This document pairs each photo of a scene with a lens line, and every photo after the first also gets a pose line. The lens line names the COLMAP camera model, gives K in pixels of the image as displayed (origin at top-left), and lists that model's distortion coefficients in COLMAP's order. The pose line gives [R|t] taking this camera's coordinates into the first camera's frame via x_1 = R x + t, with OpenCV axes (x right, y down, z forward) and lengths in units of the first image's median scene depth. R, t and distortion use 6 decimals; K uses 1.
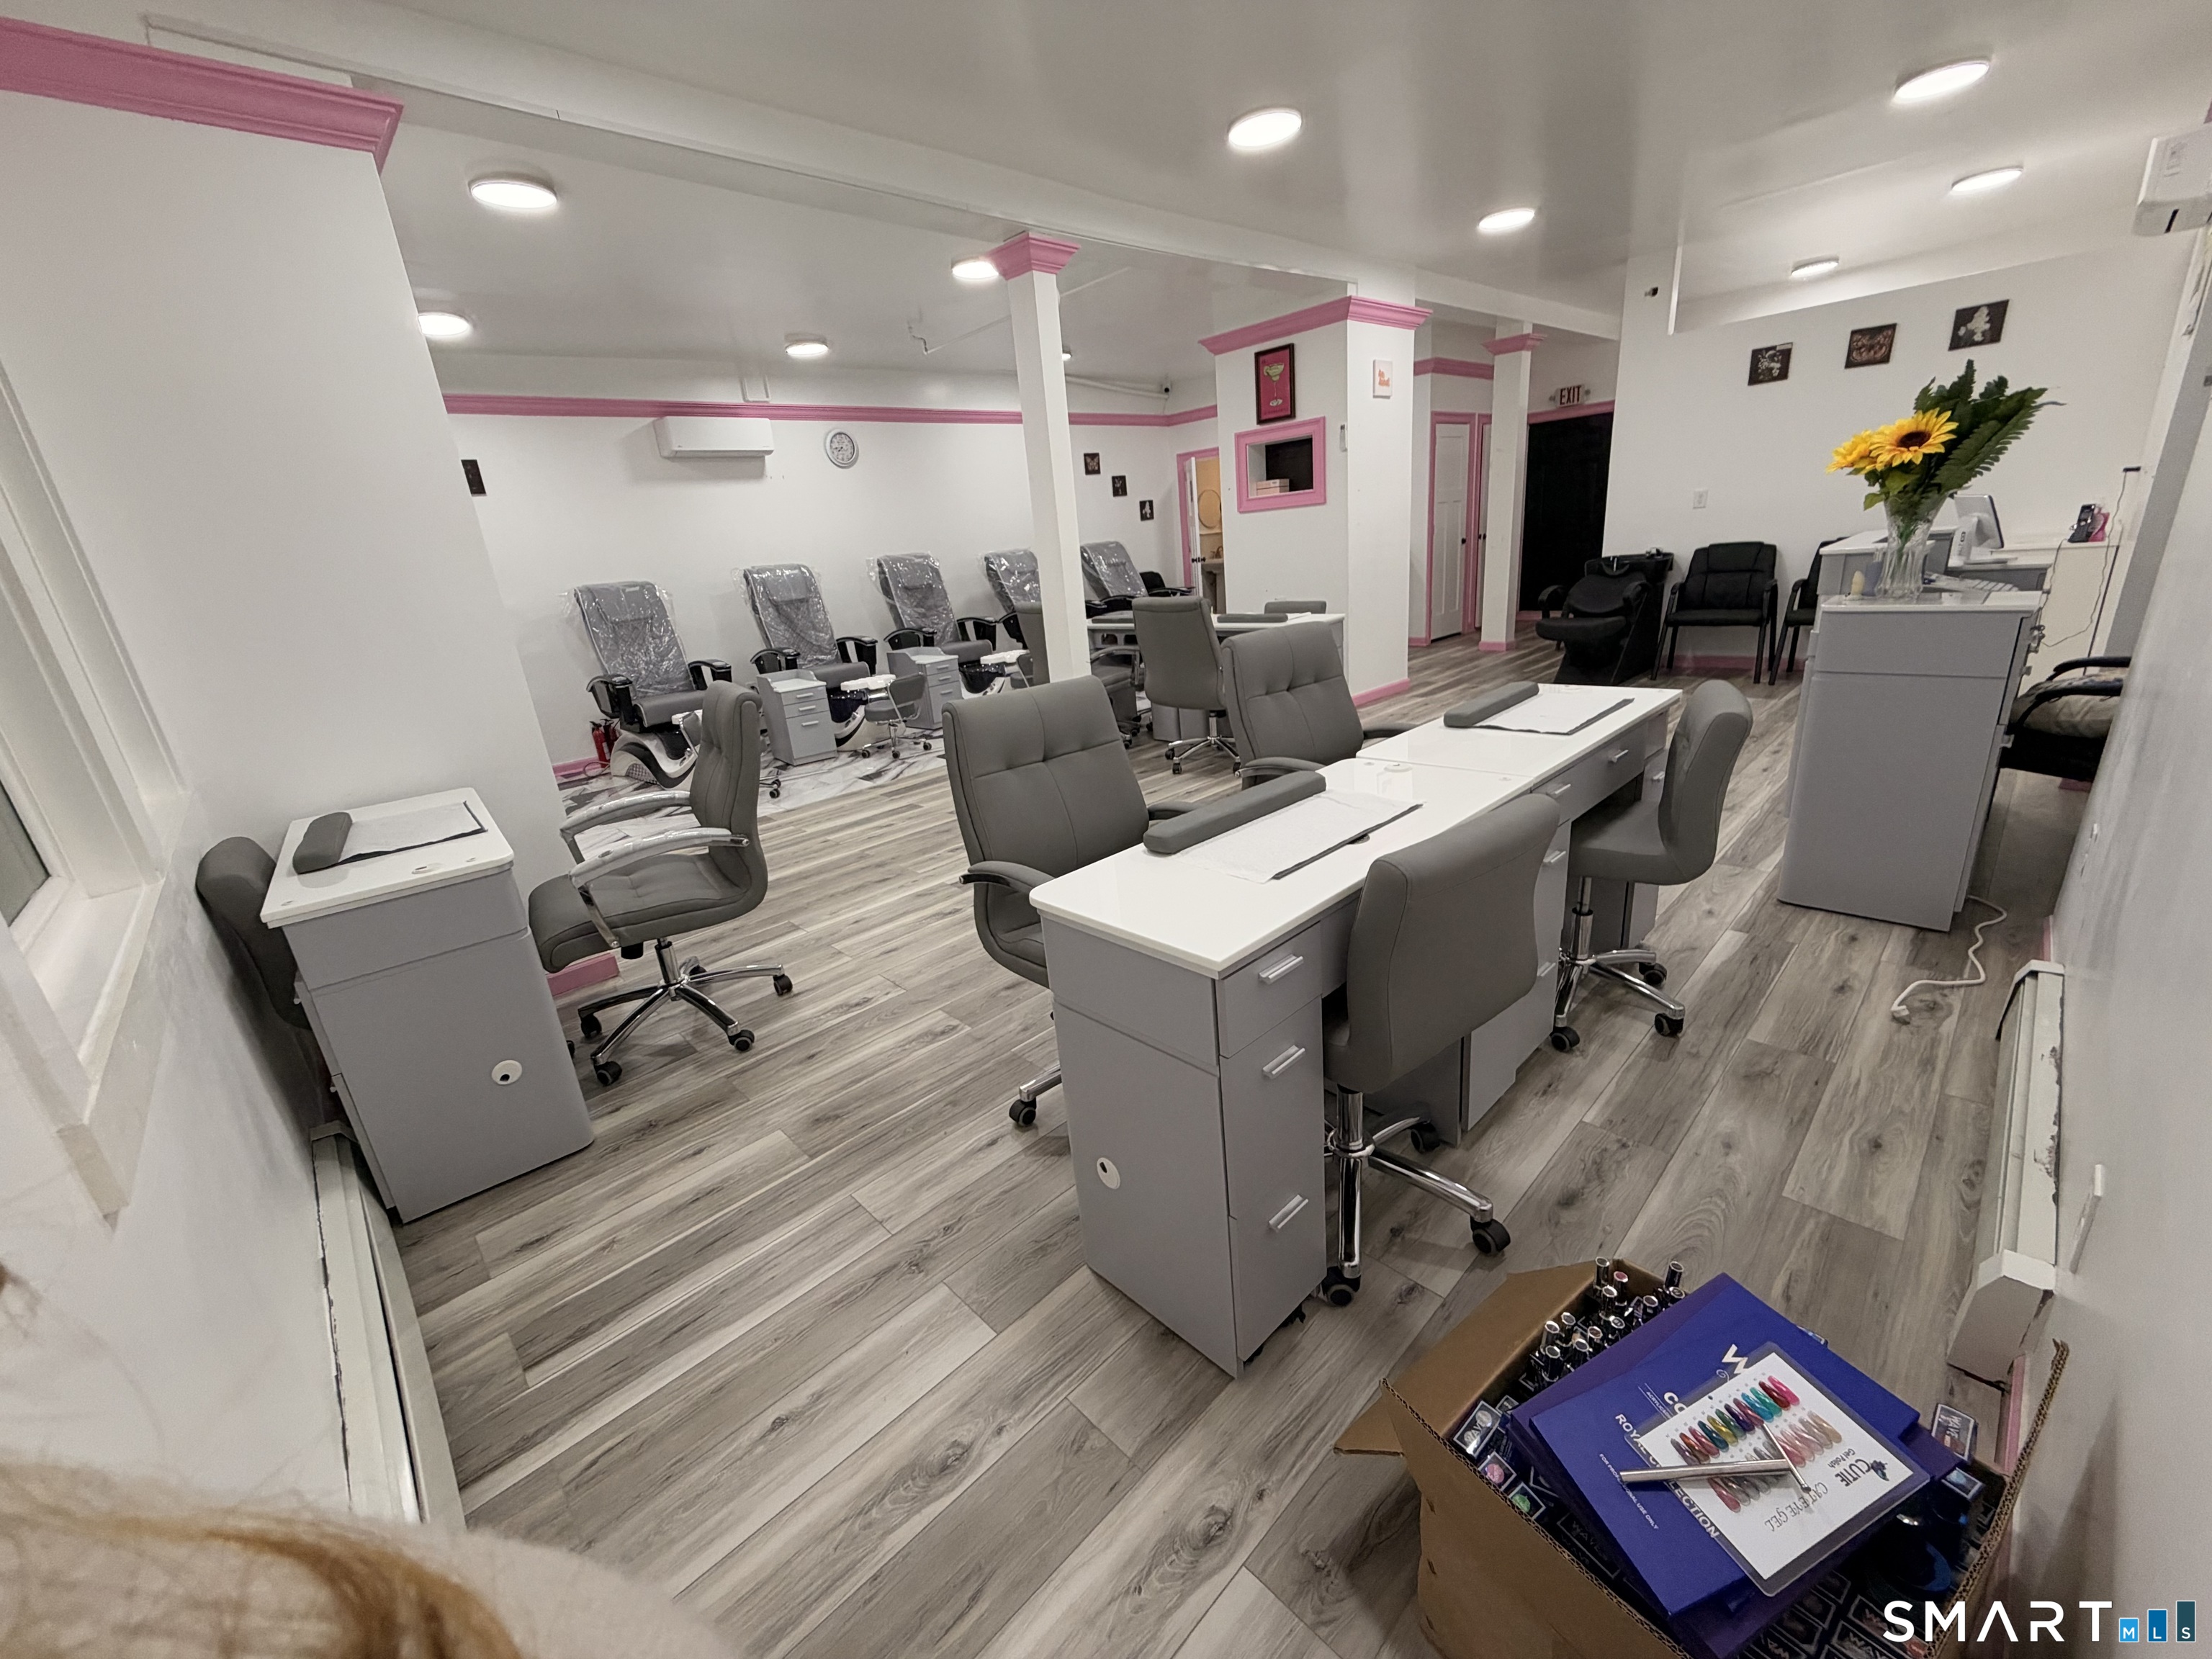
lens RADIAL K [[876.8, 0, 1109.7], [0, 876.8, 840.6], [0, 0, 1]] dist [-0.001708, 0.000910]
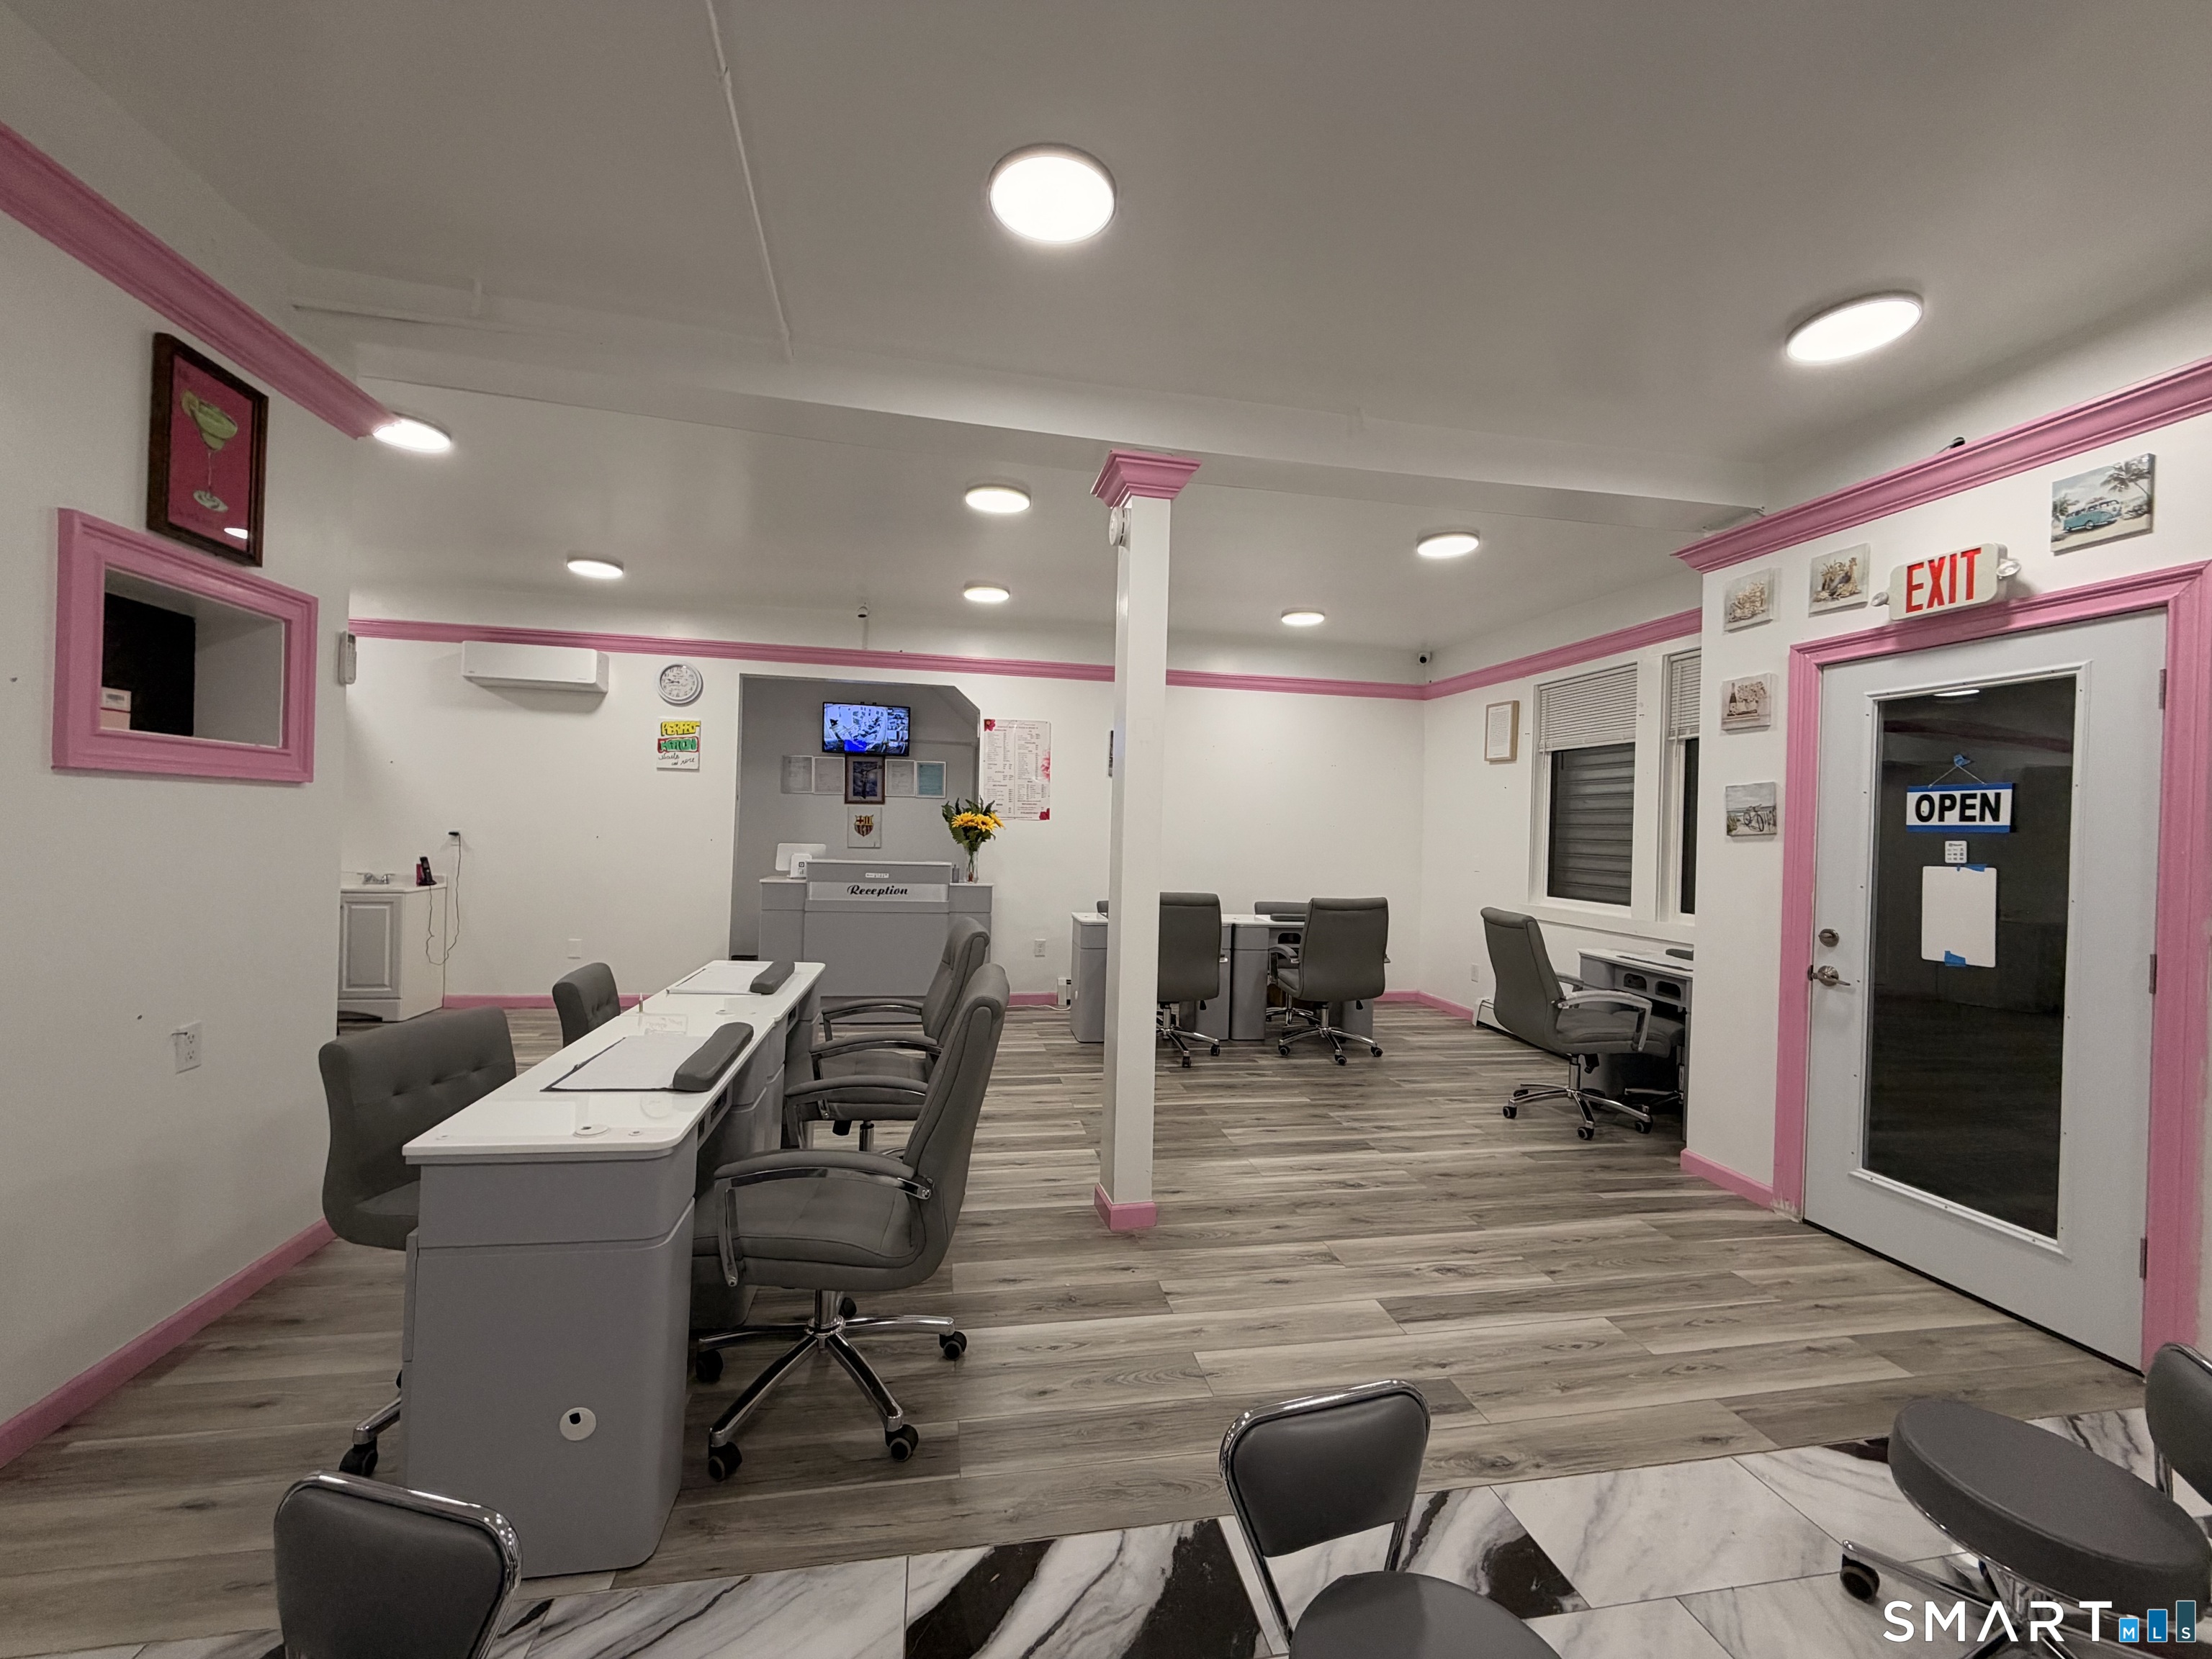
lens RADIAL K [[876.8, 0, 1096.2], [0, 876.8, 829.7], [0, 0, 1]] dist [-0.001708, 0.000910]
pose [[-0.831070, 0.063567, 0.552523, -0.462724], [0.220372, 0.949770, 0.222200, -0.561918], [-0.510645, 0.306424, -0.803334, 1.733937]]
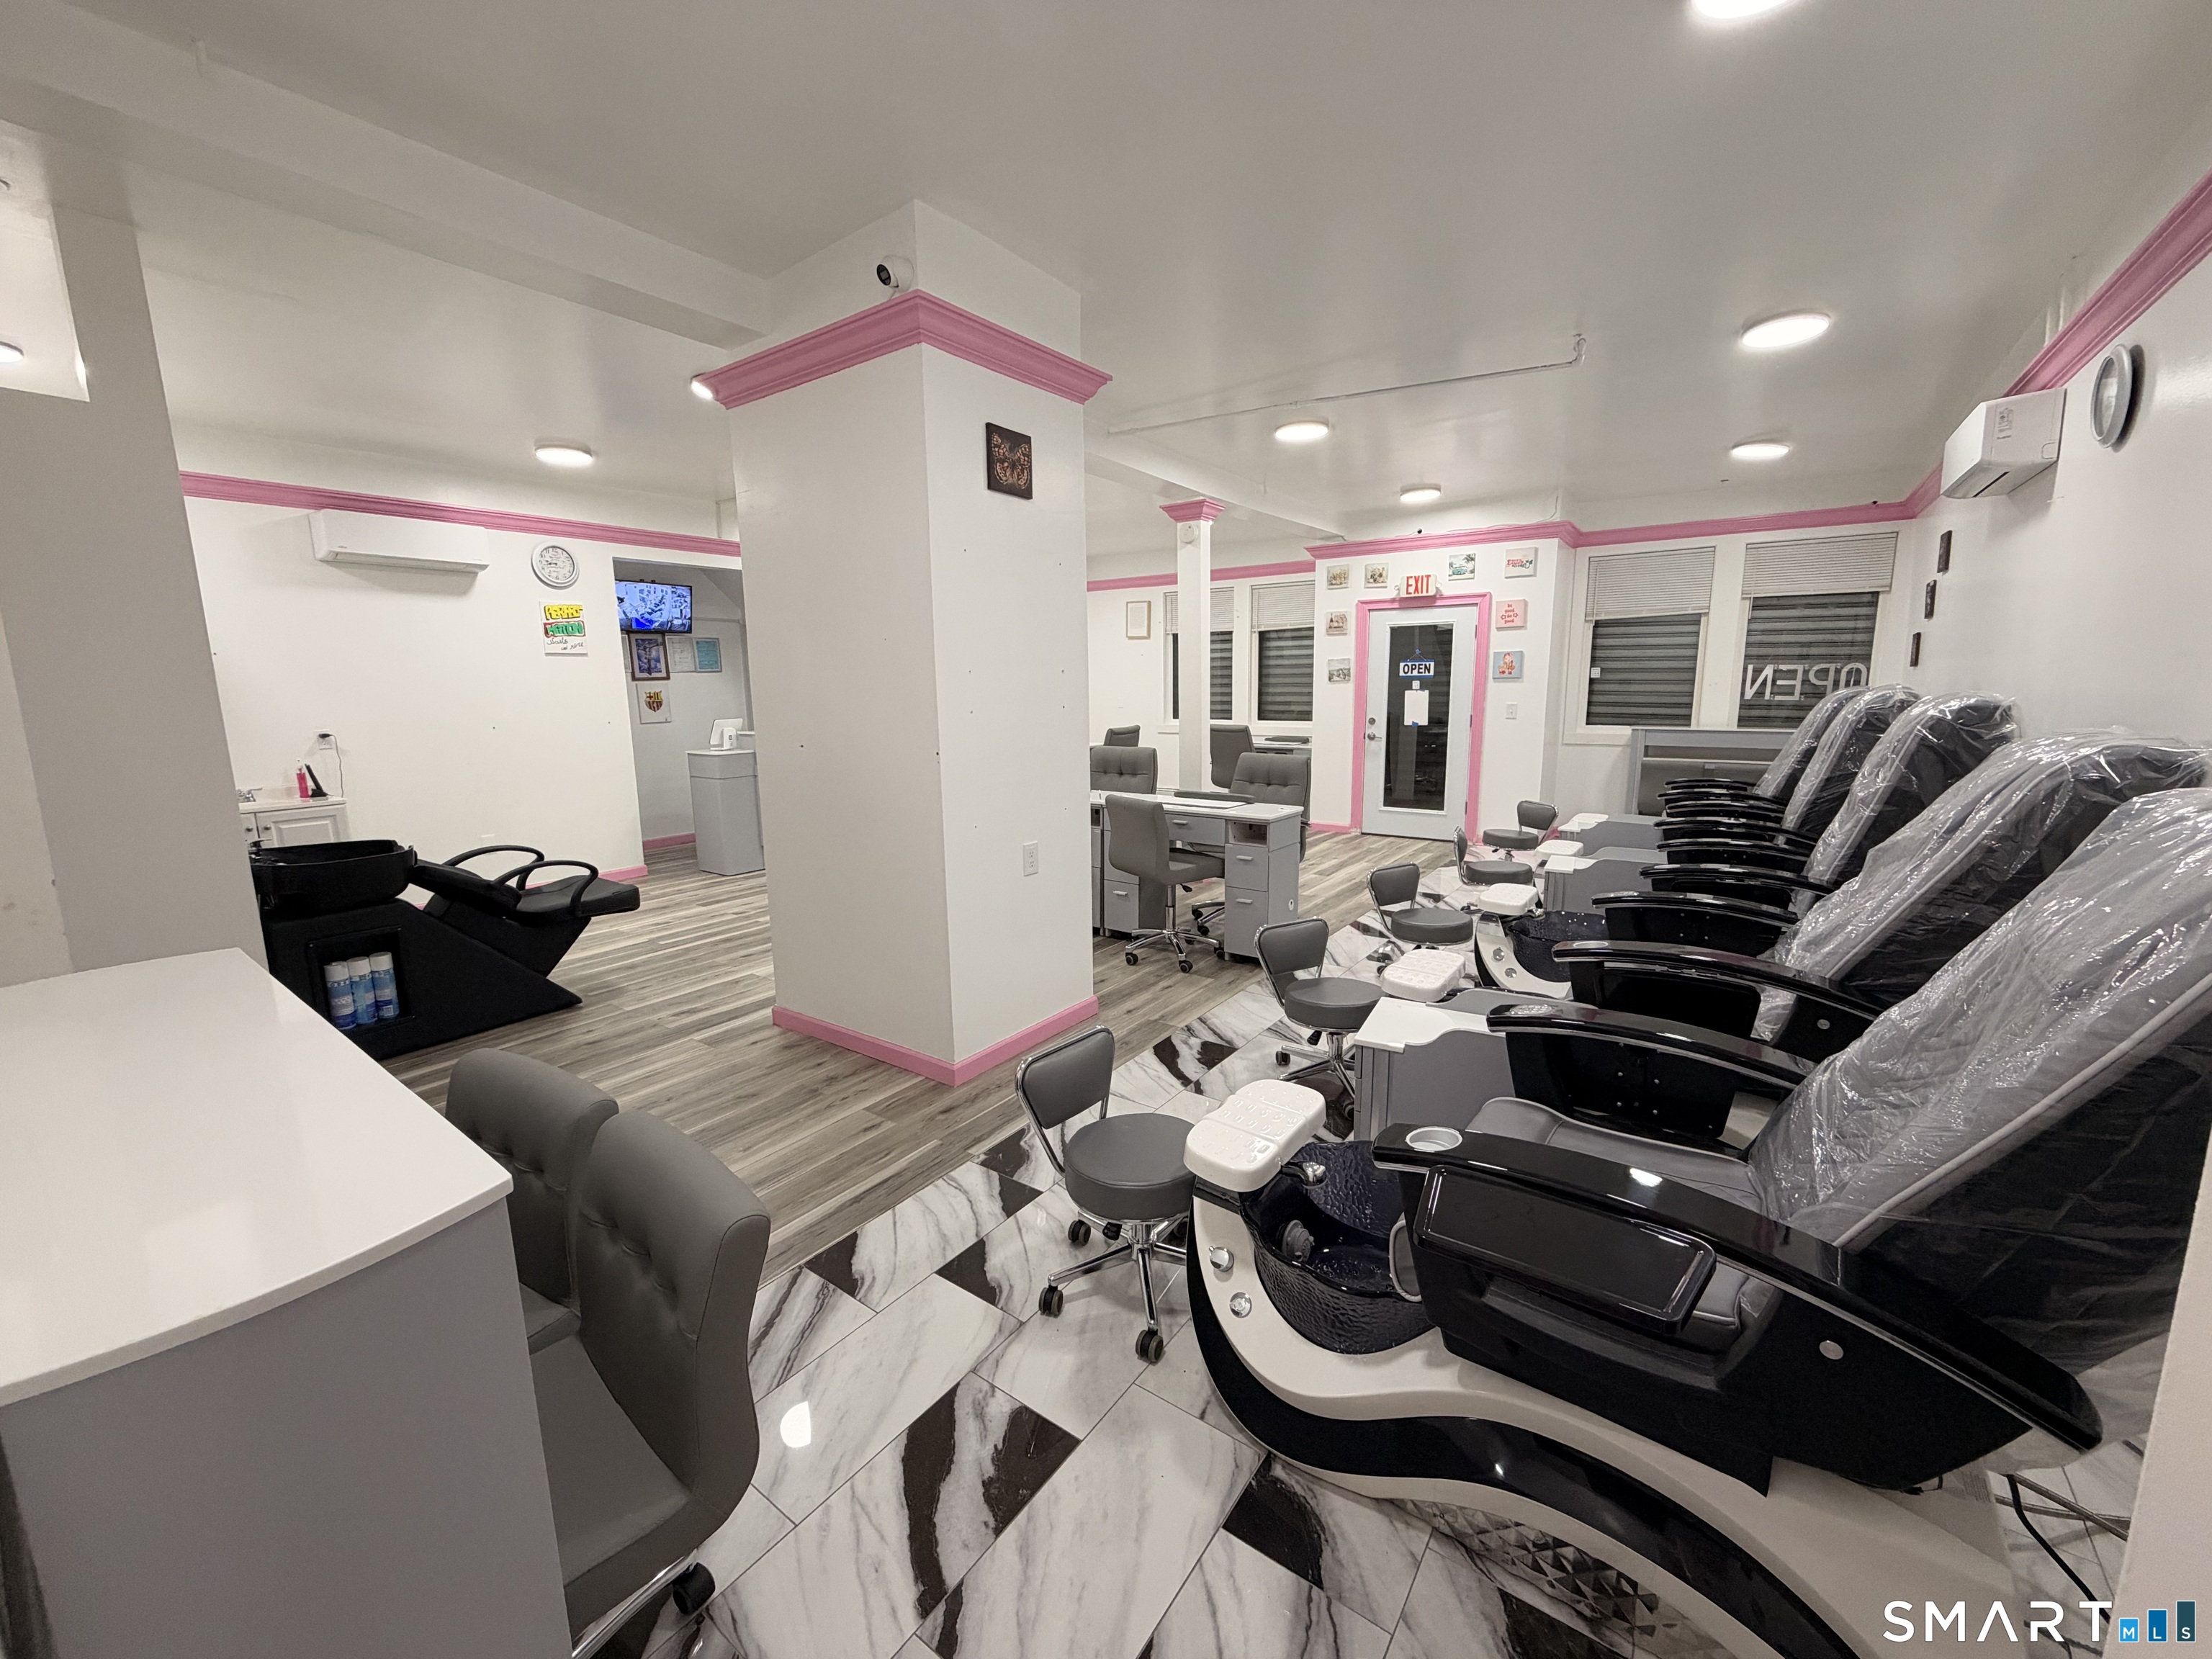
lens RADIAL K [[876.8, 0, 1099.2], [0, 876.8, 826.5], [0, 0, 1]] dist [-0.001708, 0.000910]
pose [[-0.981064, 0.129967, -0.143603, 0.357708], [0.045458, 0.875232, 0.481563, -0.928922], [0.188273, 0.465917, -0.864566, 2.516763]]
